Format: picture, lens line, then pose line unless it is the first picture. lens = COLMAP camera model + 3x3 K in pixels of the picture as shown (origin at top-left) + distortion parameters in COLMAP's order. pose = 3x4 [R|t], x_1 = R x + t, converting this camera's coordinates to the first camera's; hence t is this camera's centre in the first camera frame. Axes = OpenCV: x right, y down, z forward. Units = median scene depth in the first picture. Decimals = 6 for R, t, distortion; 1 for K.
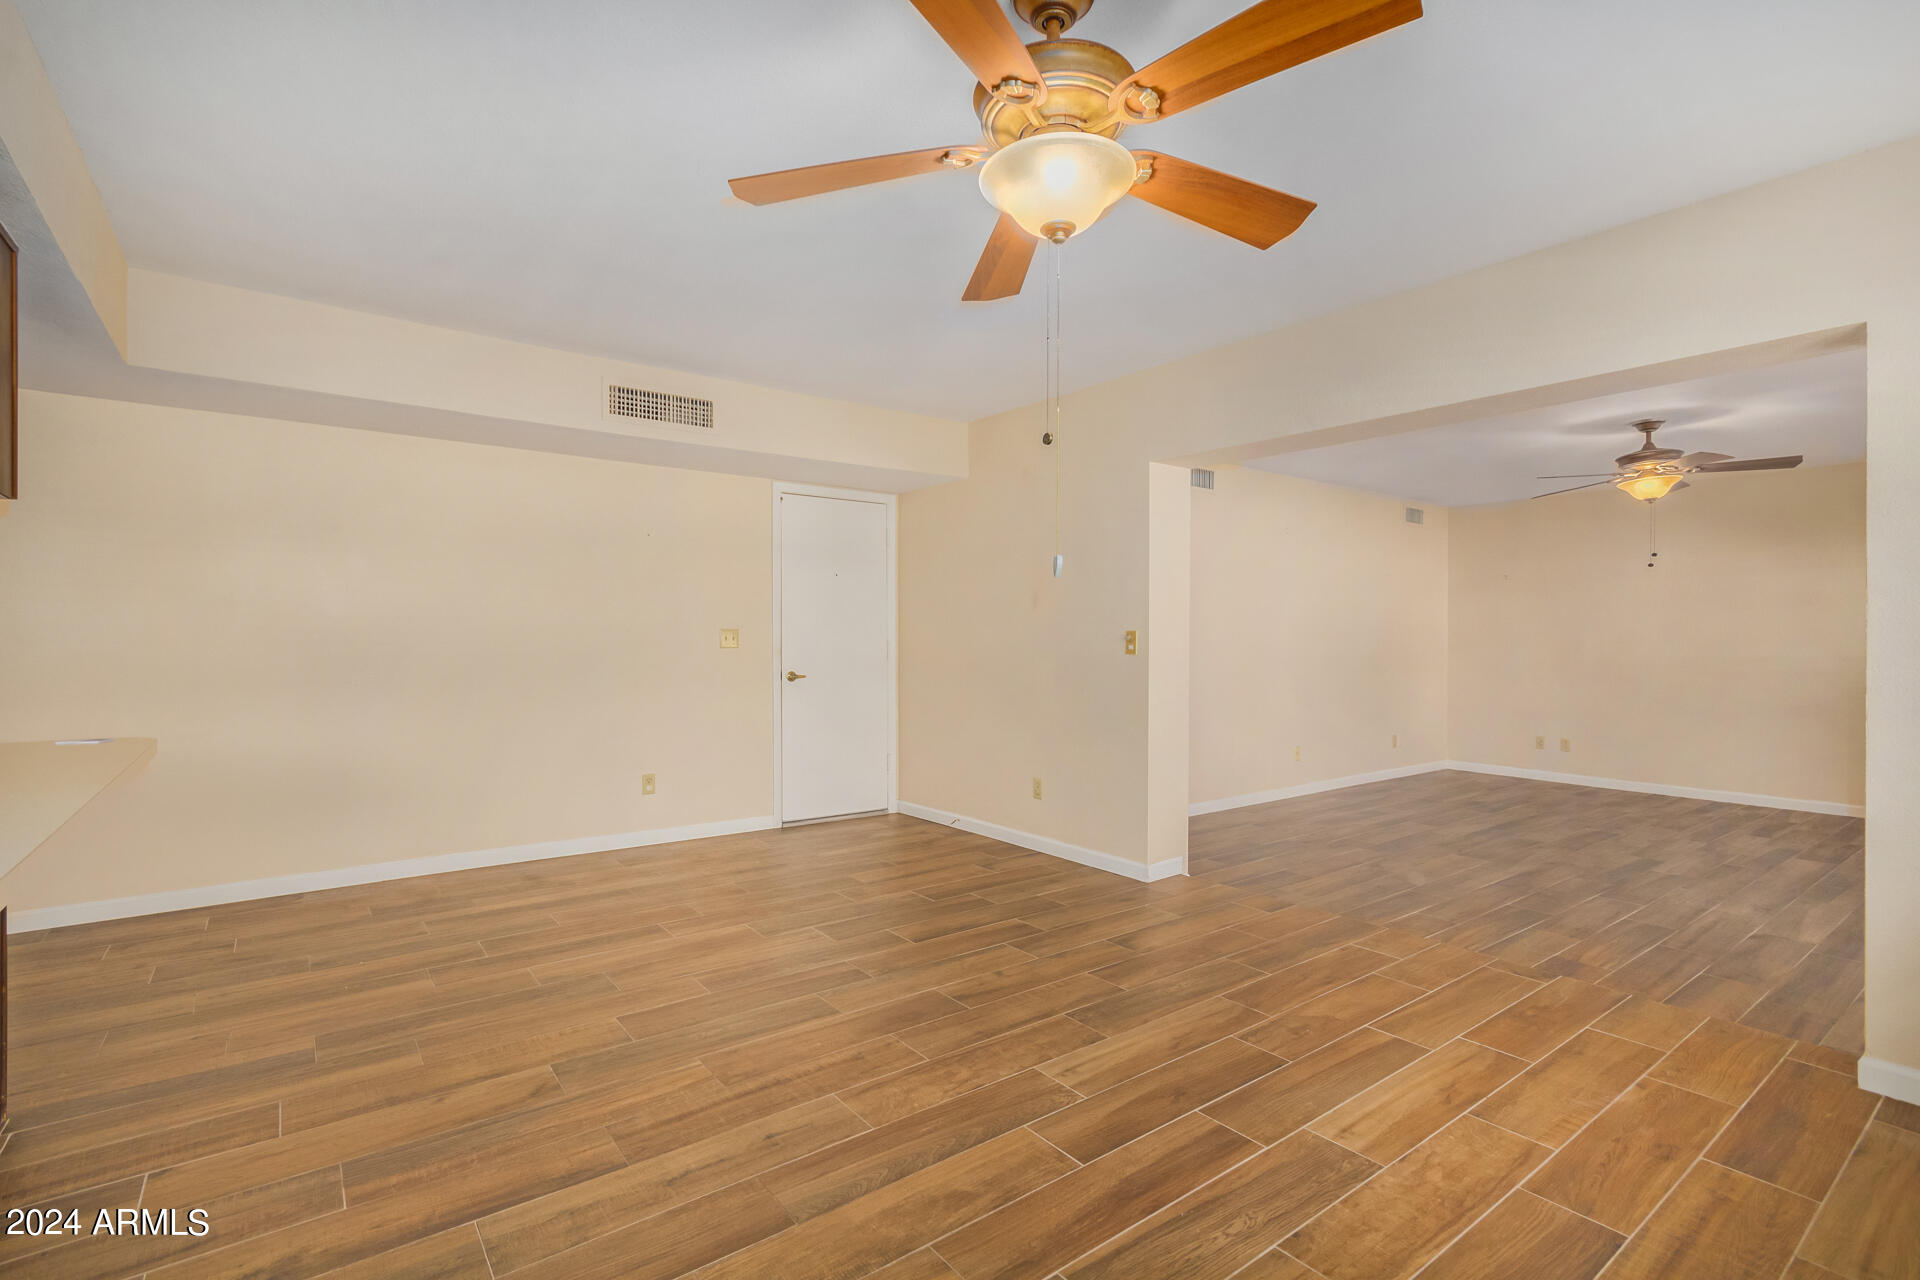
lens RADIAL K [[887.5, 0, 962.4], [0, 887.5, 637.1], [0, 0, 1]] dist [0.002941, -0.000498]
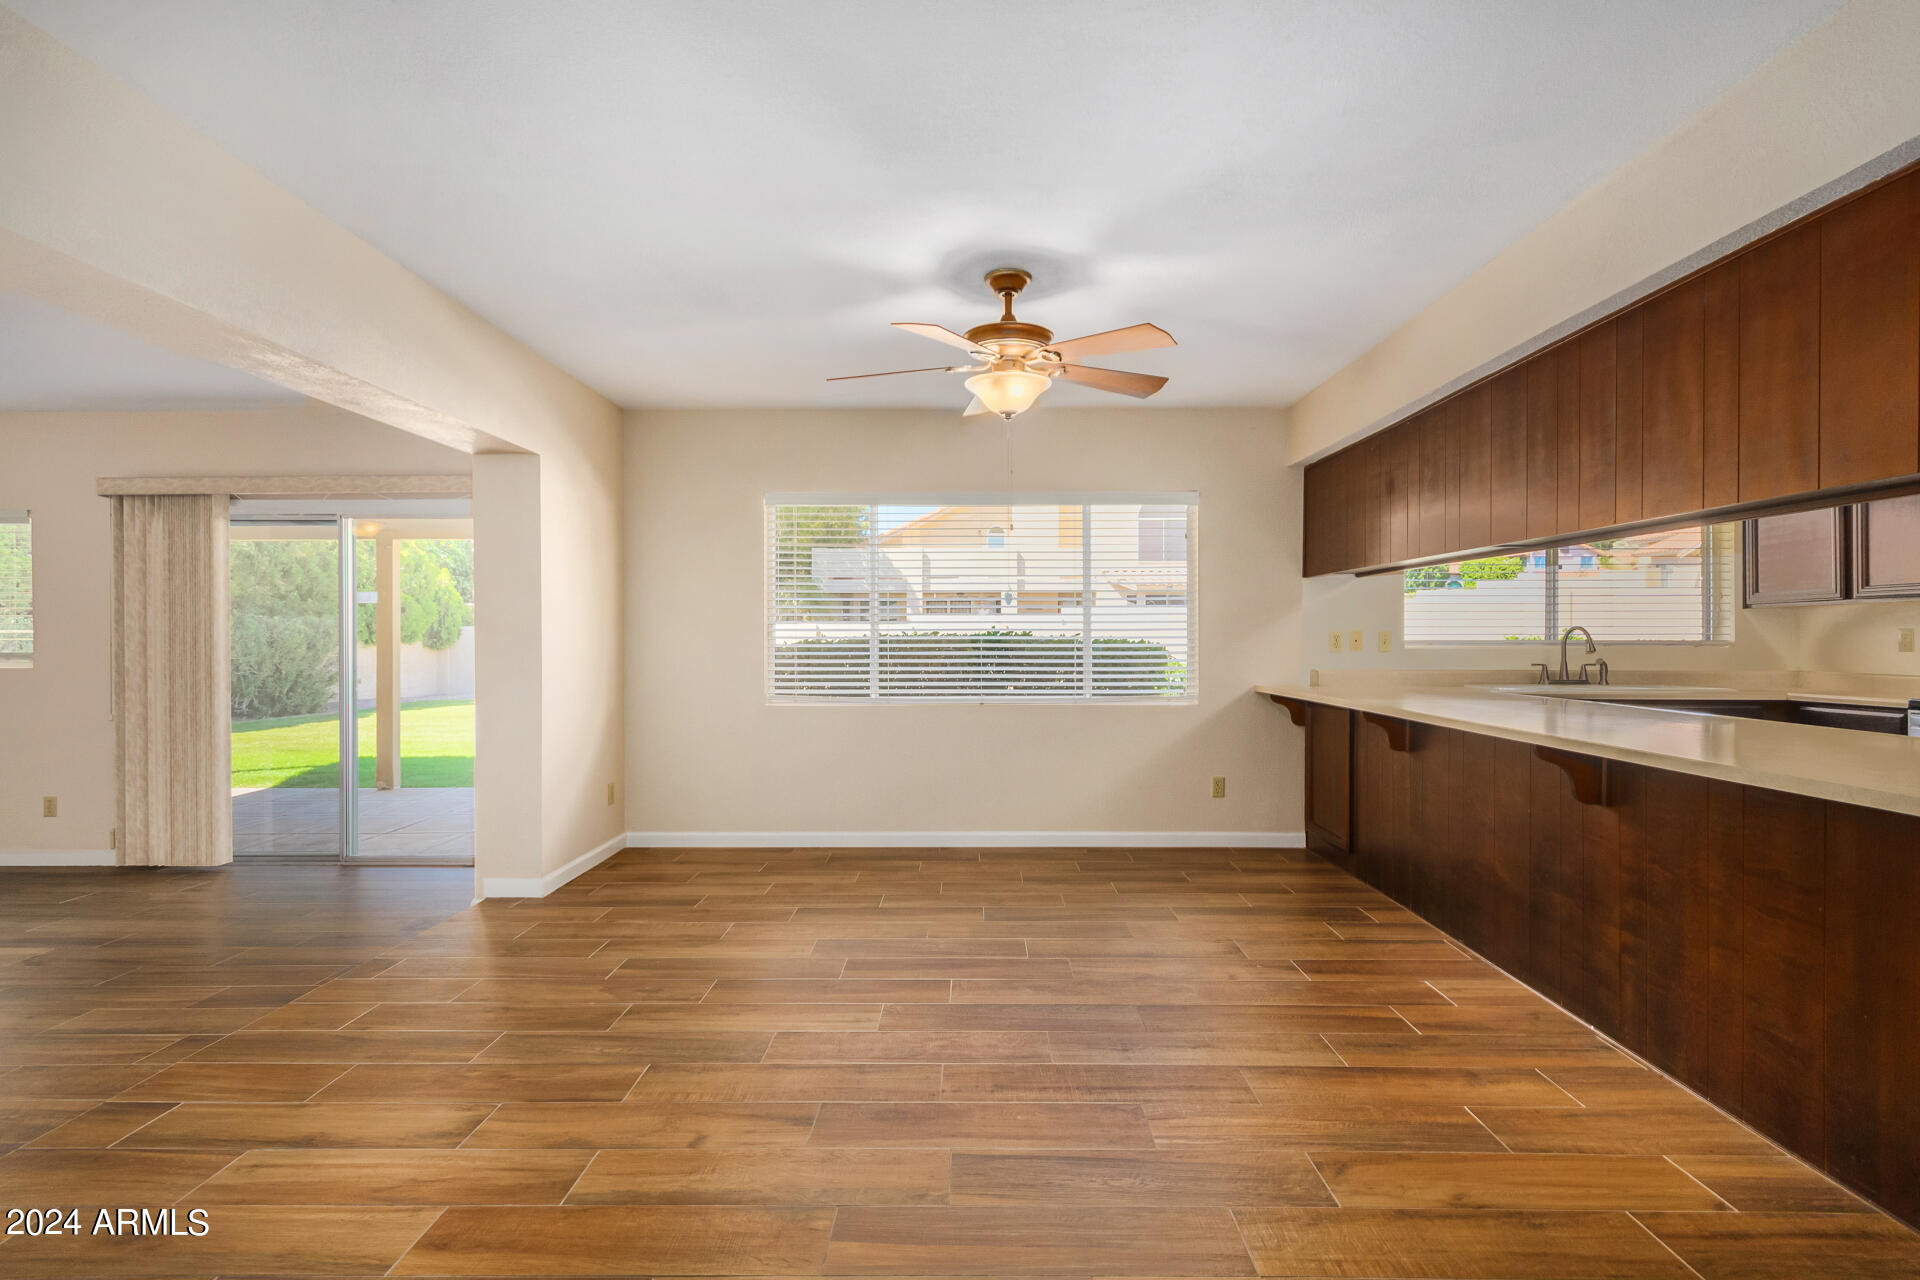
lens RADIAL K [[887.5, 0, 962.4], [0, 887.5, 637.1], [0, 0, 1]] dist [0.002941, -0.000498]
pose [[-0.786308, -0.002688, 0.617829, -0.705848], [-0.001832, 0.999996, 0.002019, -0.006200], [-0.617832, 0.000456, -0.786310, 1.864491]]
